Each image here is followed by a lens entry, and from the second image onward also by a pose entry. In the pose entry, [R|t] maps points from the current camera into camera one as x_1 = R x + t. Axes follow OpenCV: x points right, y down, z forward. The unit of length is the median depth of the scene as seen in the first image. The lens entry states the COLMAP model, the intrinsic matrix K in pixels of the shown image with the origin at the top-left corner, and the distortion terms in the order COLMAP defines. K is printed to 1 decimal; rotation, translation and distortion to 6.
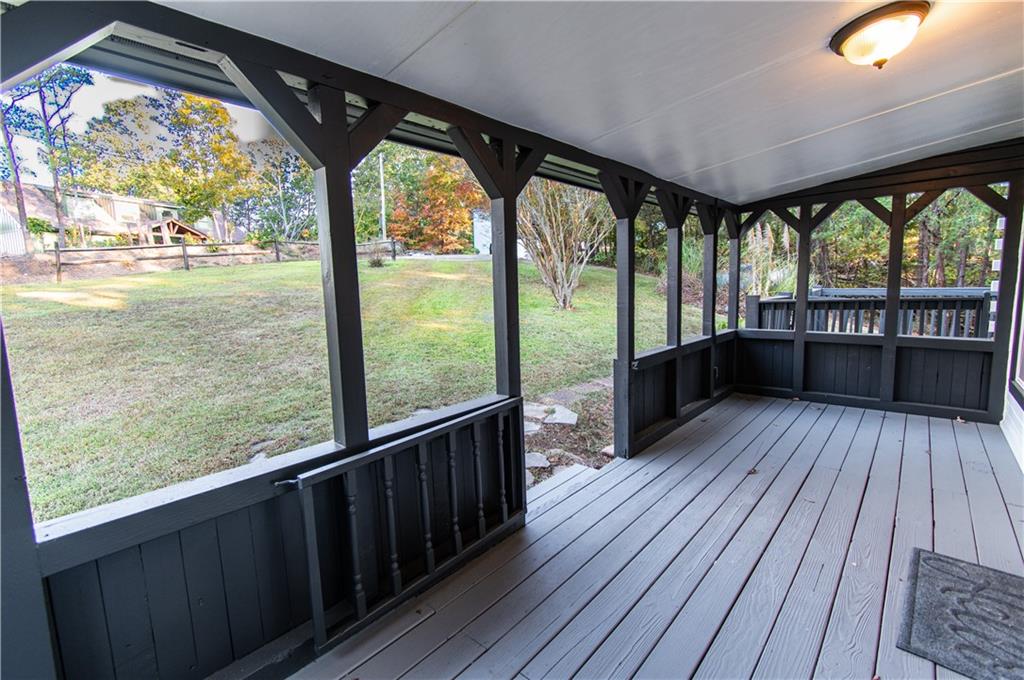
lens RADIAL K [[453.1, 0, 521.6], [0, 453.1, 332.1], [0, 0, 1]] dist [-0.001894, -0.000228]
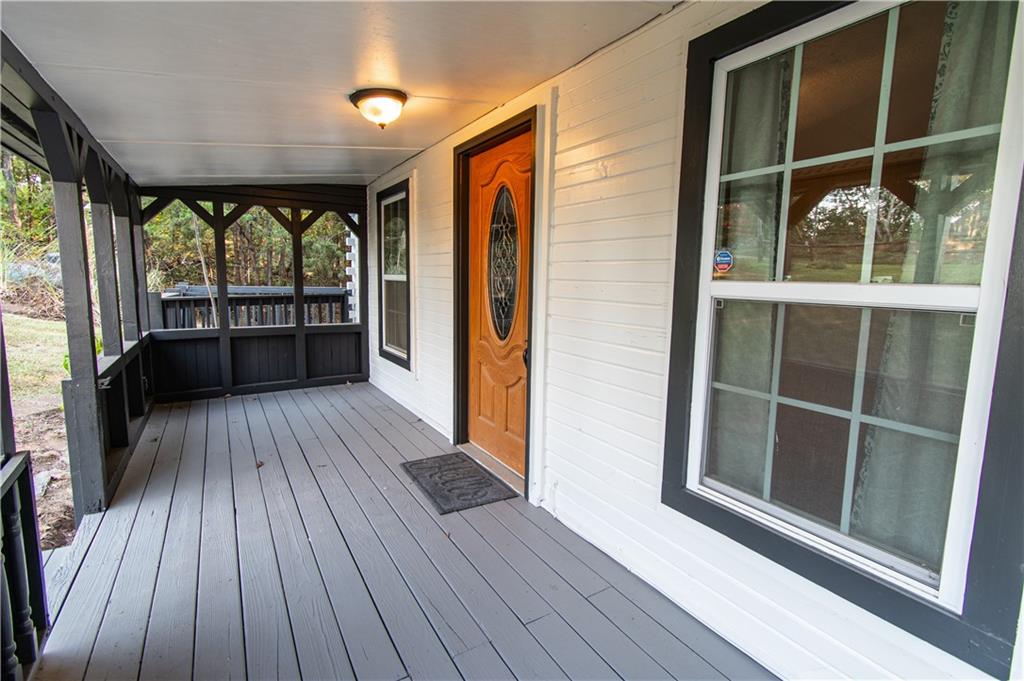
lens RADIAL K [[467.1, 0, 522.7], [0, 467.1, 333.7], [0, 0, 1]] dist [0.002988, -0.000027]
pose [[0.282046, -0.082321, 0.955863, -0.213344], [0.077639, 0.995003, 0.062783, -0.003086], [-0.956254, 0.056504, 0.287028, 0.081705]]
